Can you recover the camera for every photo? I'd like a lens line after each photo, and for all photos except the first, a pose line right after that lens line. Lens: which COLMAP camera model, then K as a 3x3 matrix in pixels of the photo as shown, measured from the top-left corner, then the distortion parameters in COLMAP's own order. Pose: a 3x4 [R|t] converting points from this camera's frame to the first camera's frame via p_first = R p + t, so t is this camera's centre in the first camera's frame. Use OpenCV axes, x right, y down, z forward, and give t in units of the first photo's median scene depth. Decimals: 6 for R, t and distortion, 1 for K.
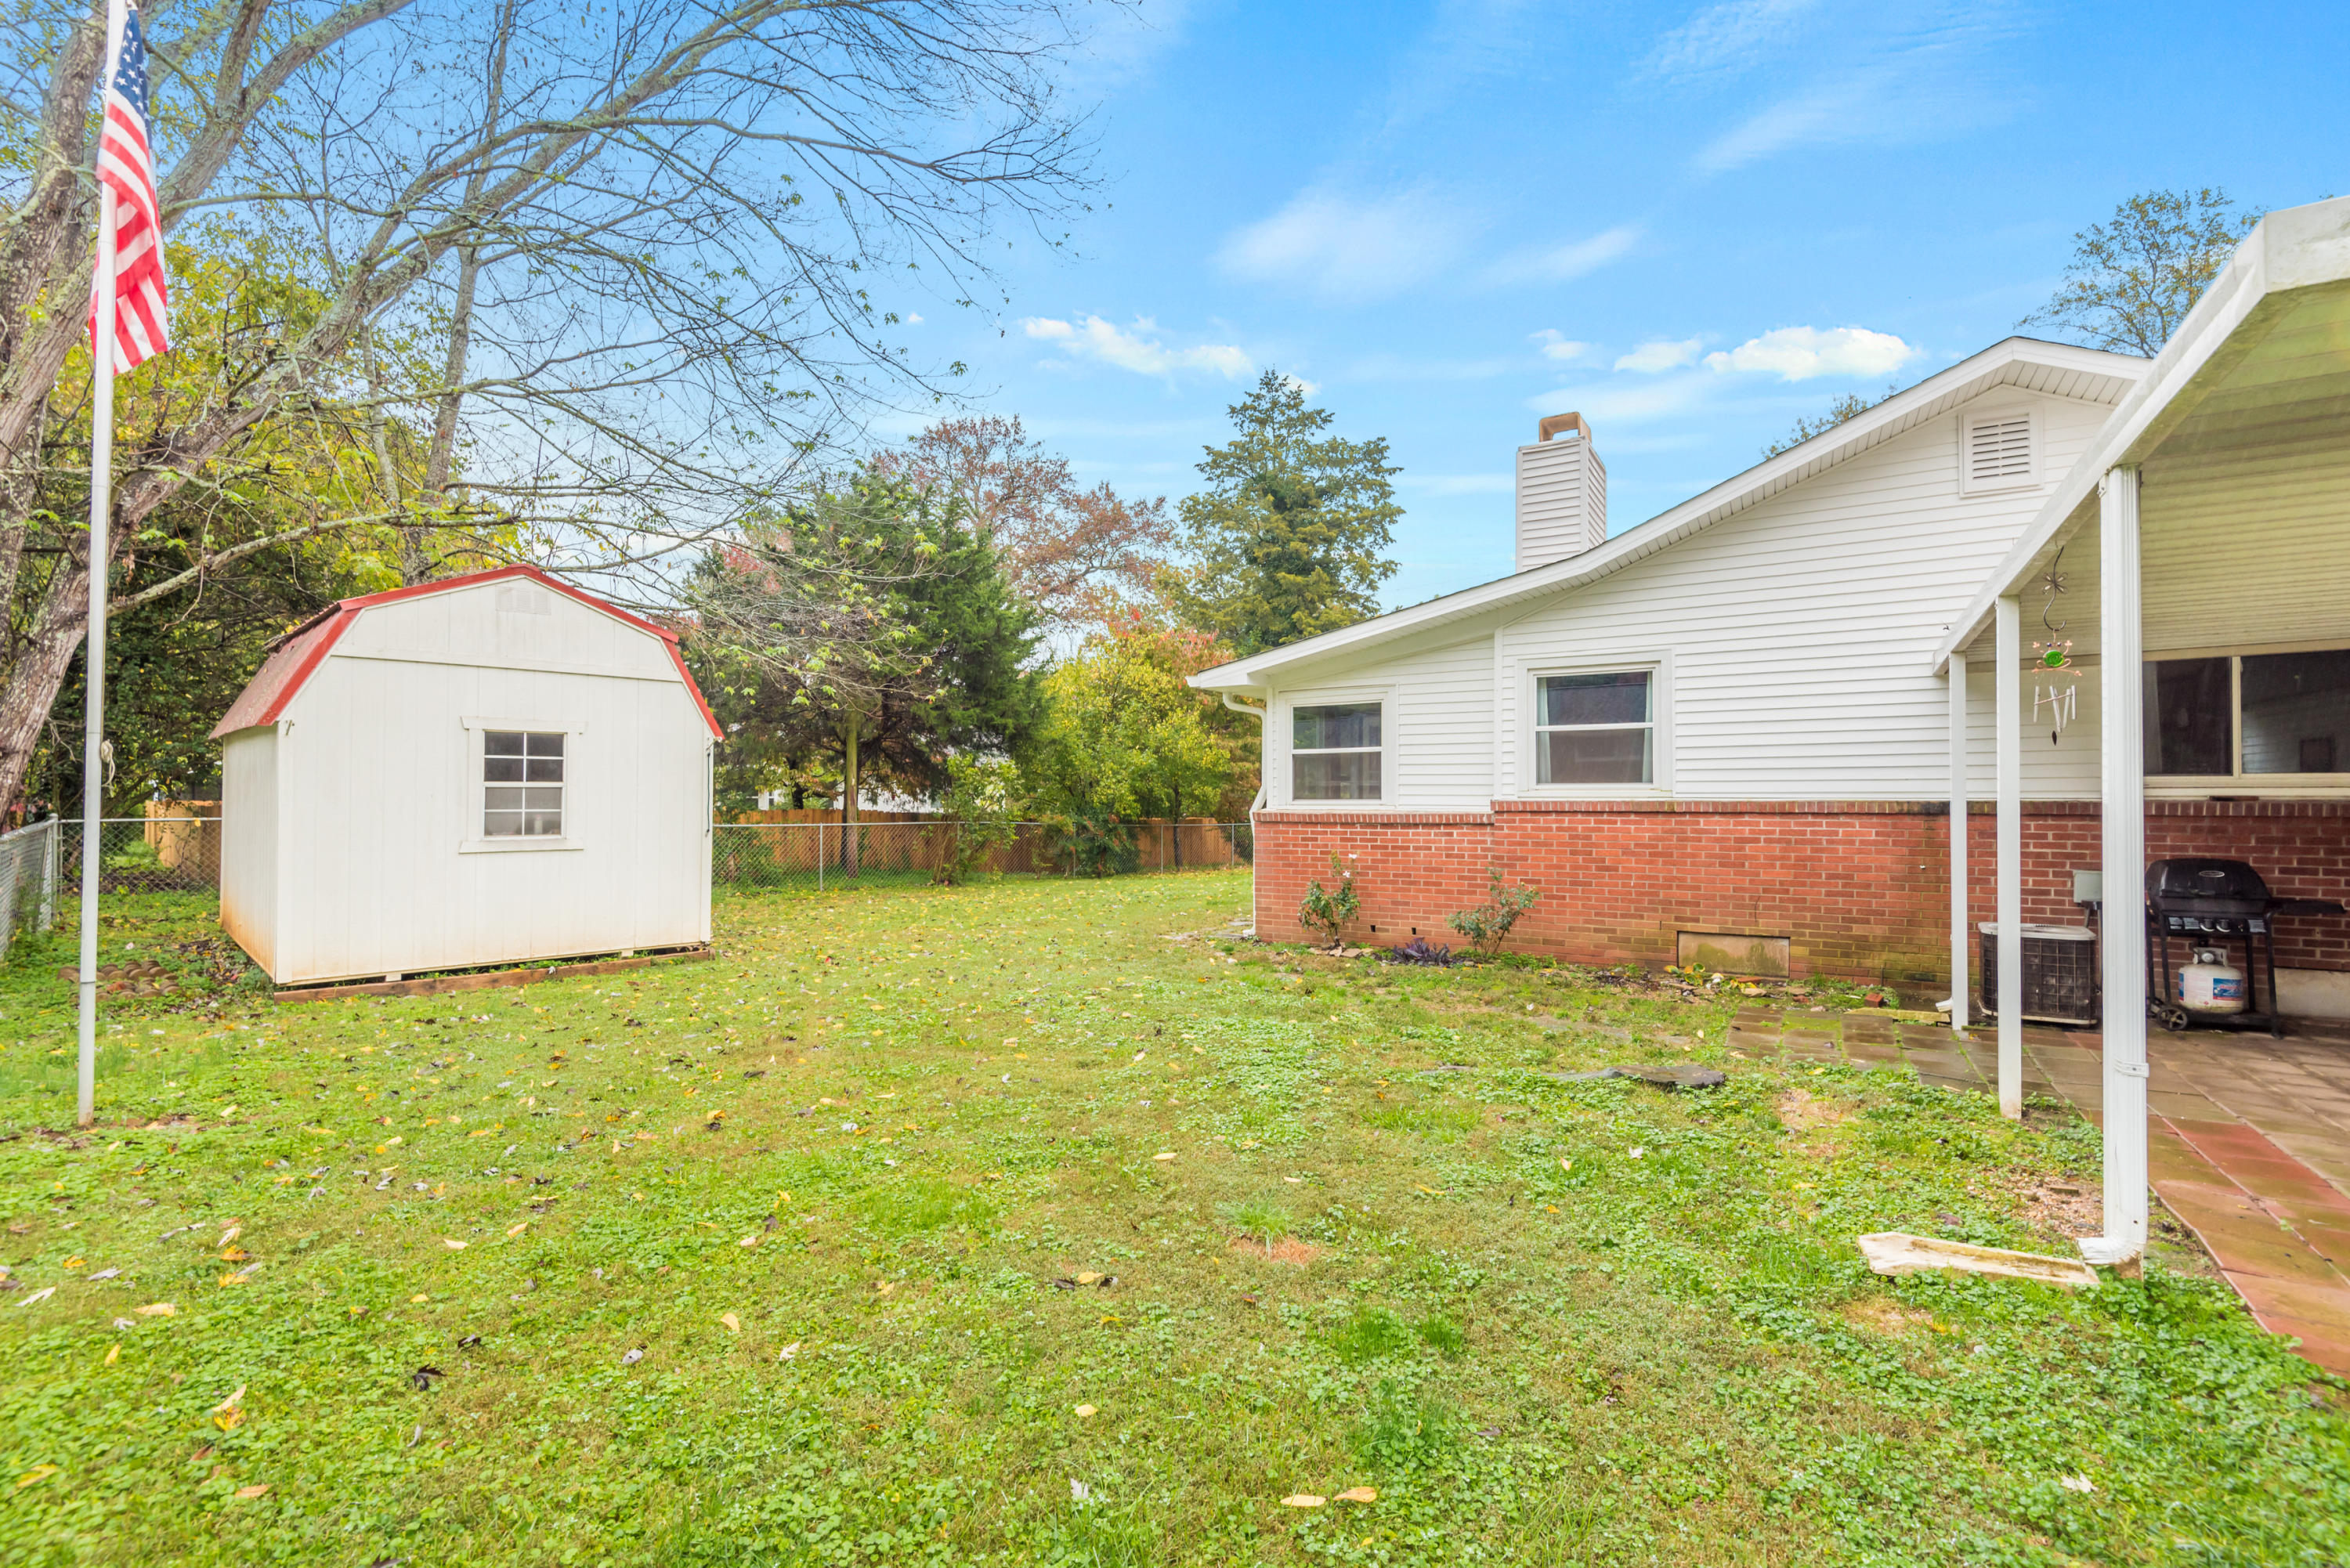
lens RADIAL K [[1068.0, 0, 1170.2], [0, 1068.0, 777.5], [0, 0, 1]] dist [0.029082, -0.016732]
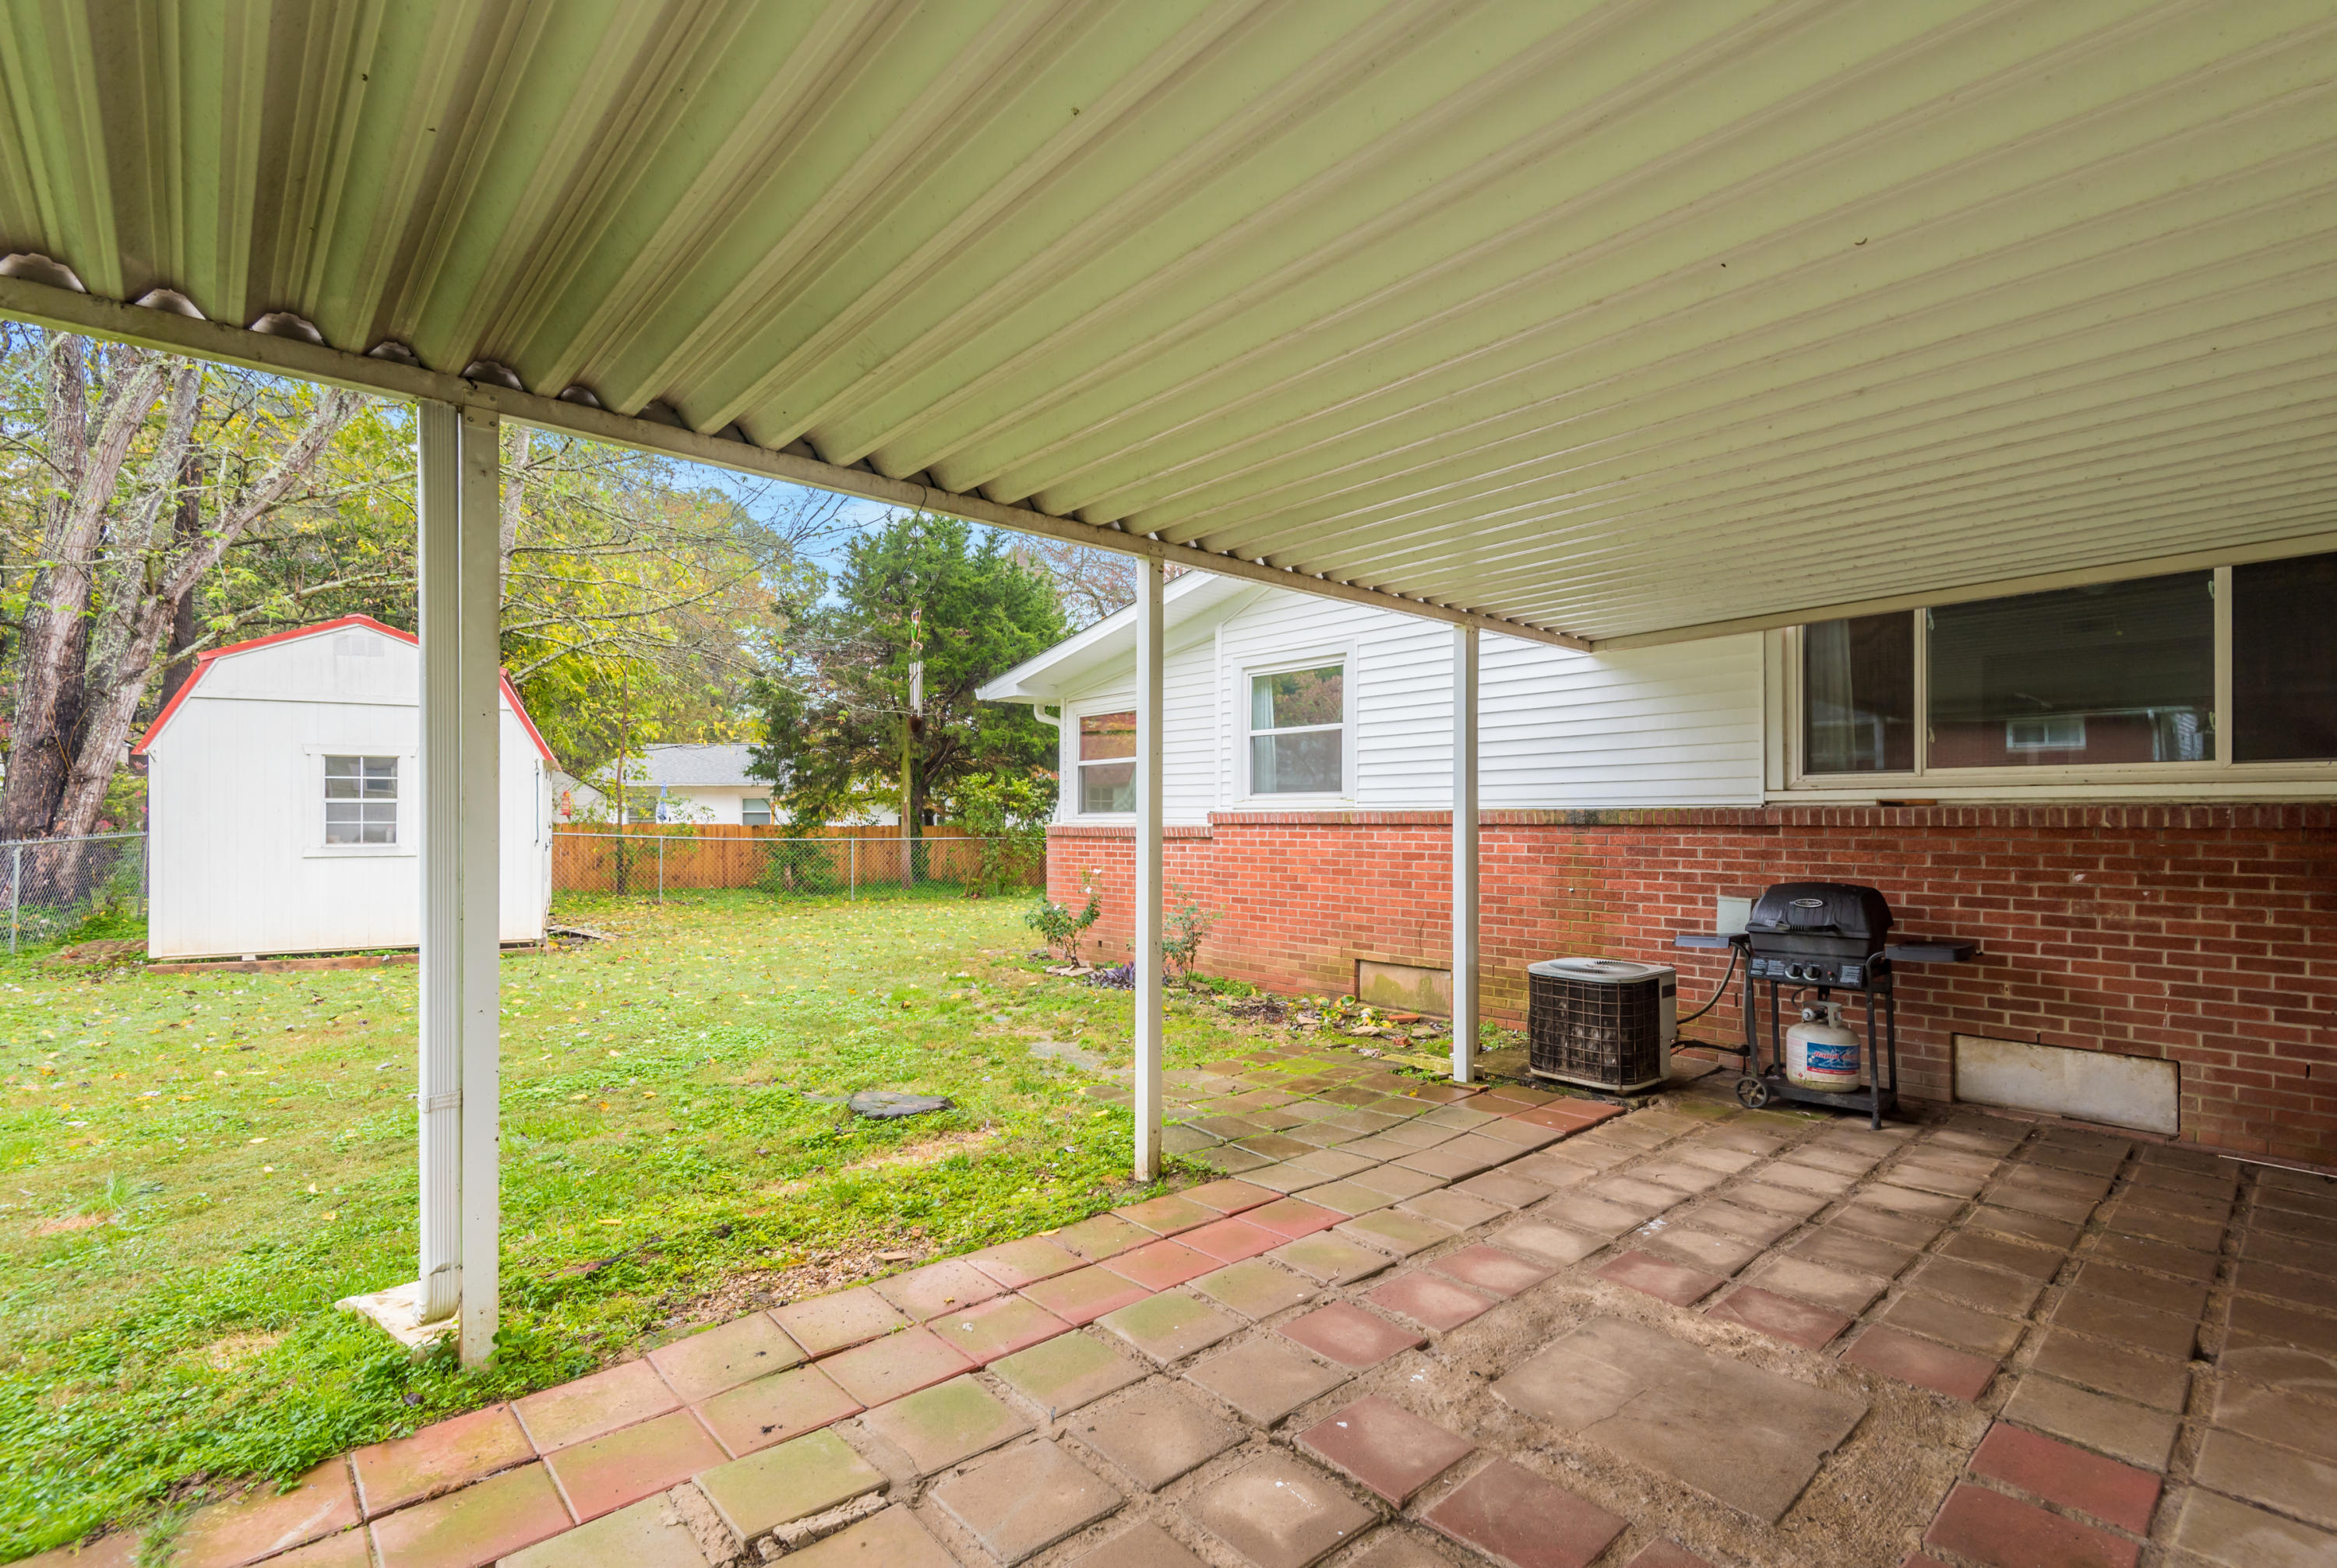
lens RADIAL K [[1062.2, 0, 1130.1], [0, 1062.2, 817.1], [0, 0, 1]] dist [0.029082, -0.016732]
pose [[0.955791, -0.001769, -0.294041, 0.569360], [0.007126, 0.999828, 0.017148, 0.010733], [0.293960, -0.018485, 0.955639, 0.121002]]
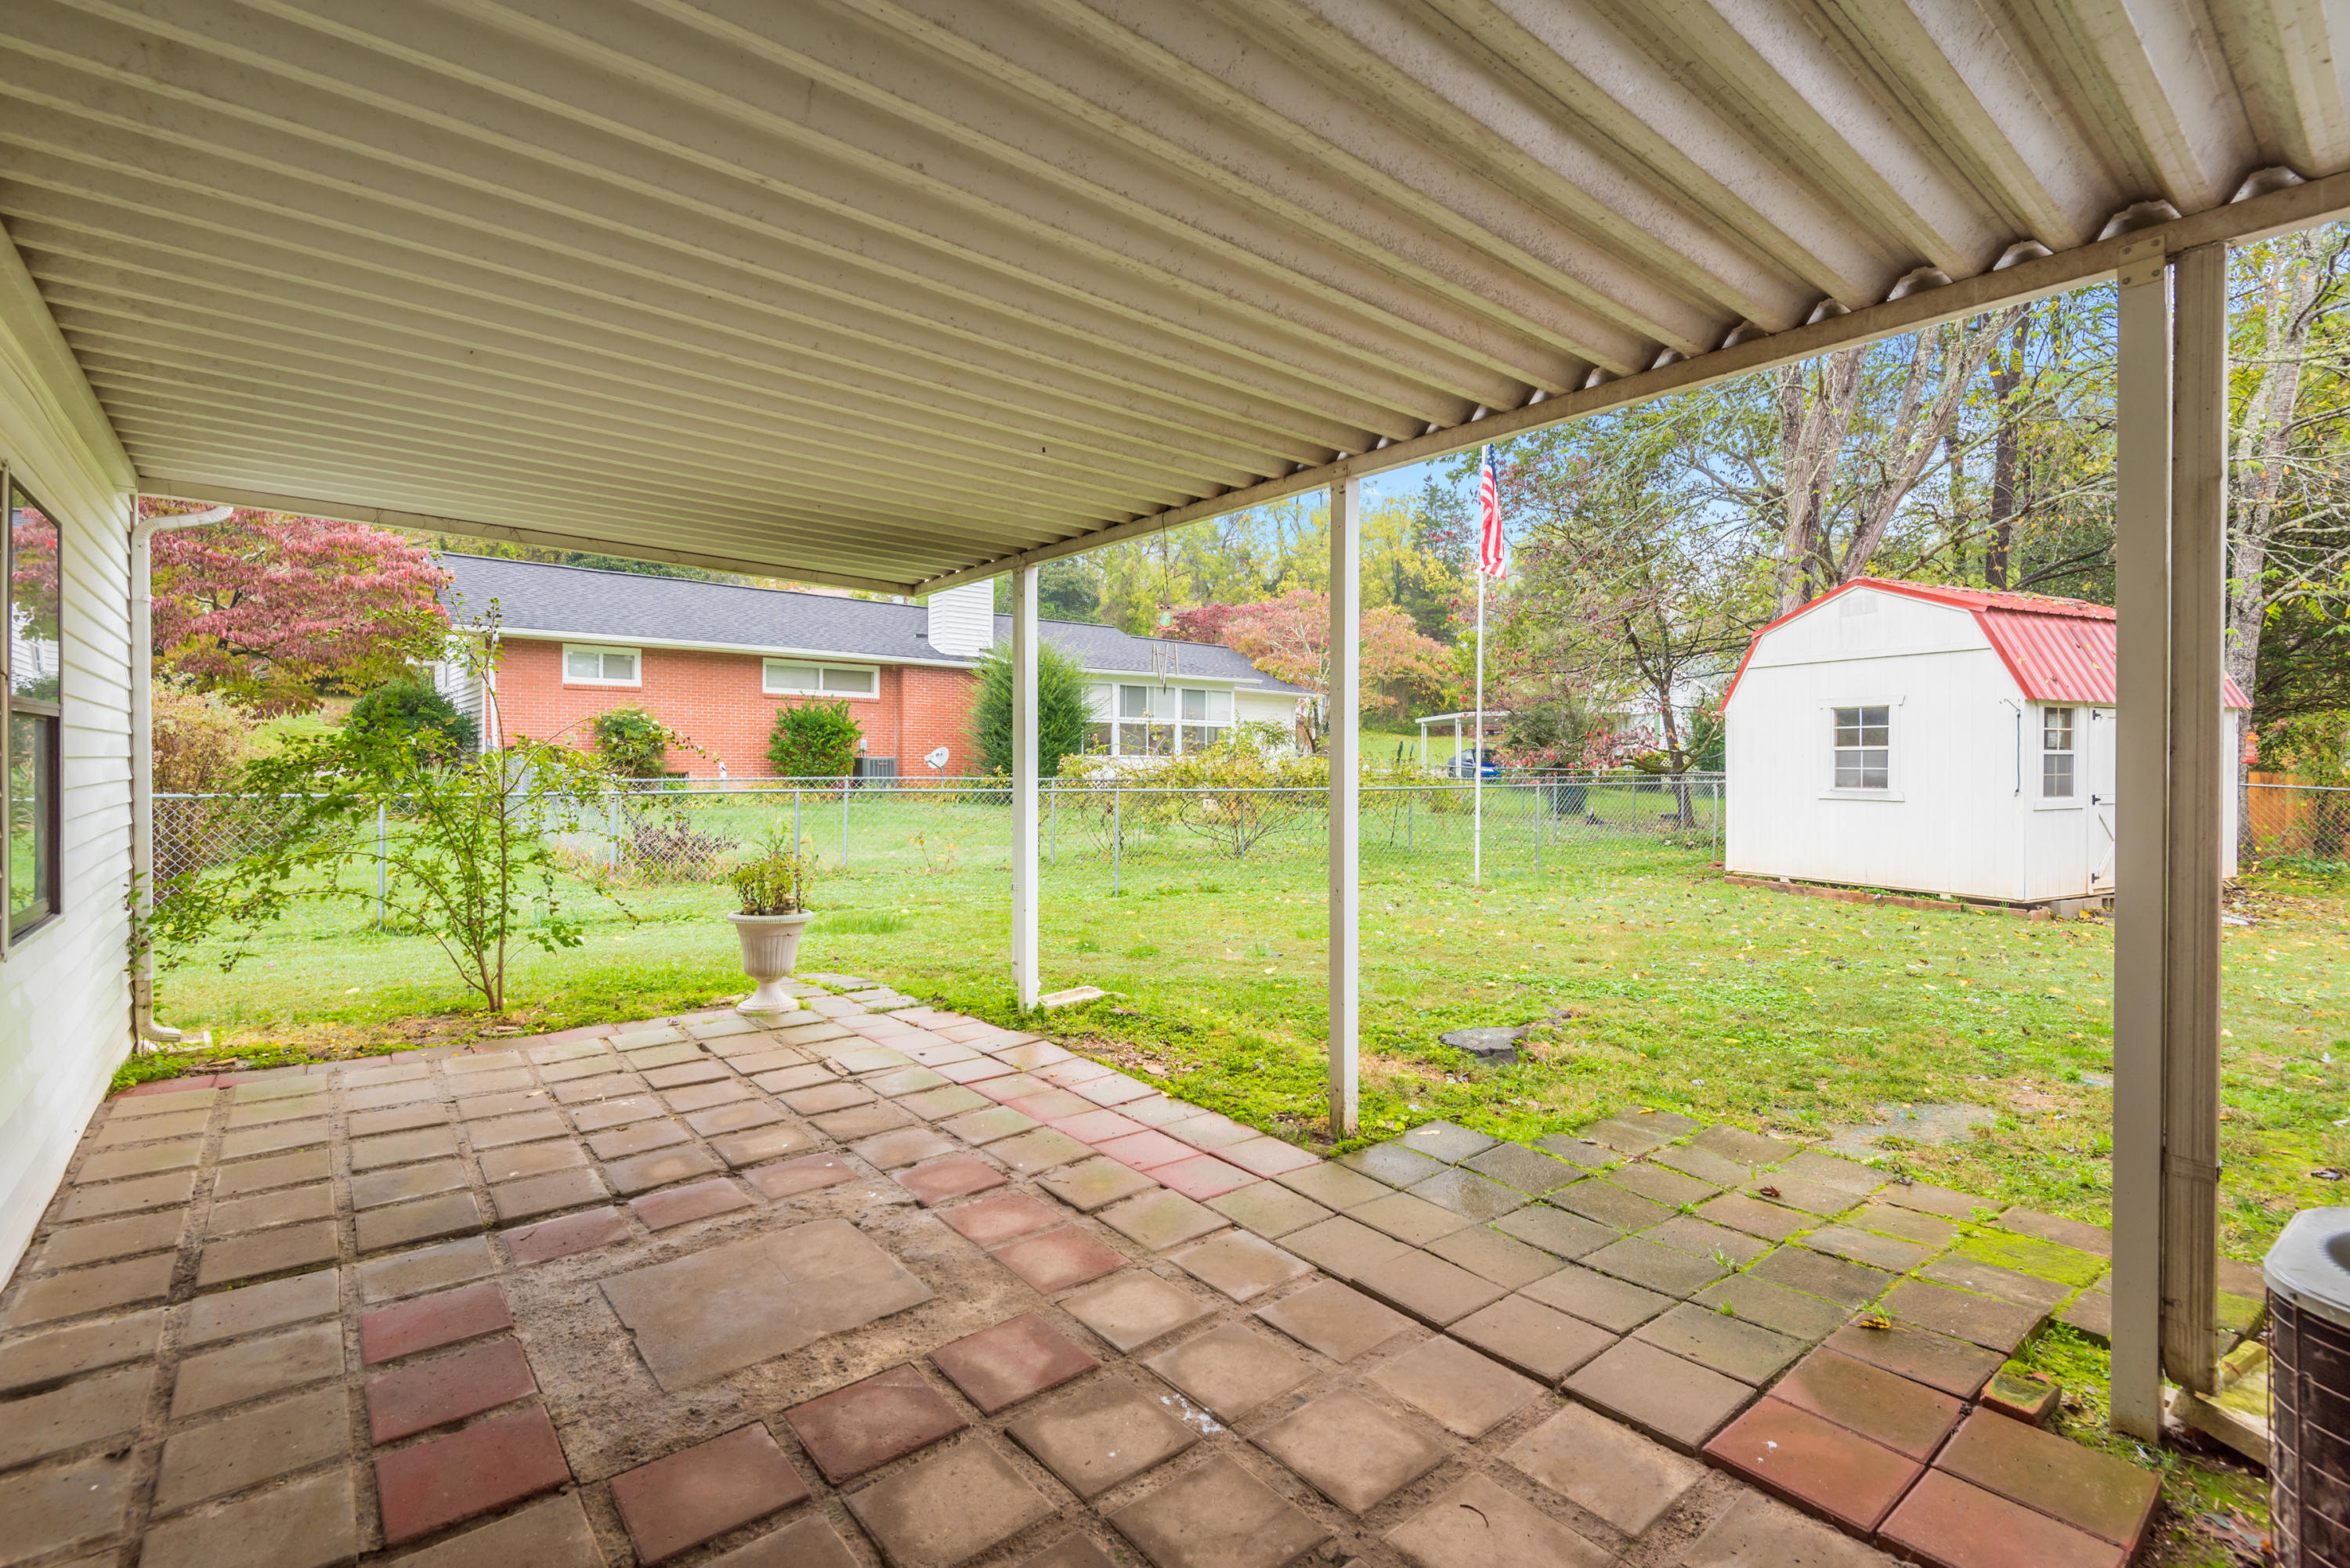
lens RADIAL K [[1068.0, 0, 1196.2], [0, 1068.0, 766.3], [0, 0, 1]] dist [0.029082, -0.016732]
pose [[-0.314078, -0.001955, -0.949395, 0.886219], [0.014670, 0.999868, -0.006912, 0.025953], [0.949284, -0.016099, -0.314008, 0.663755]]
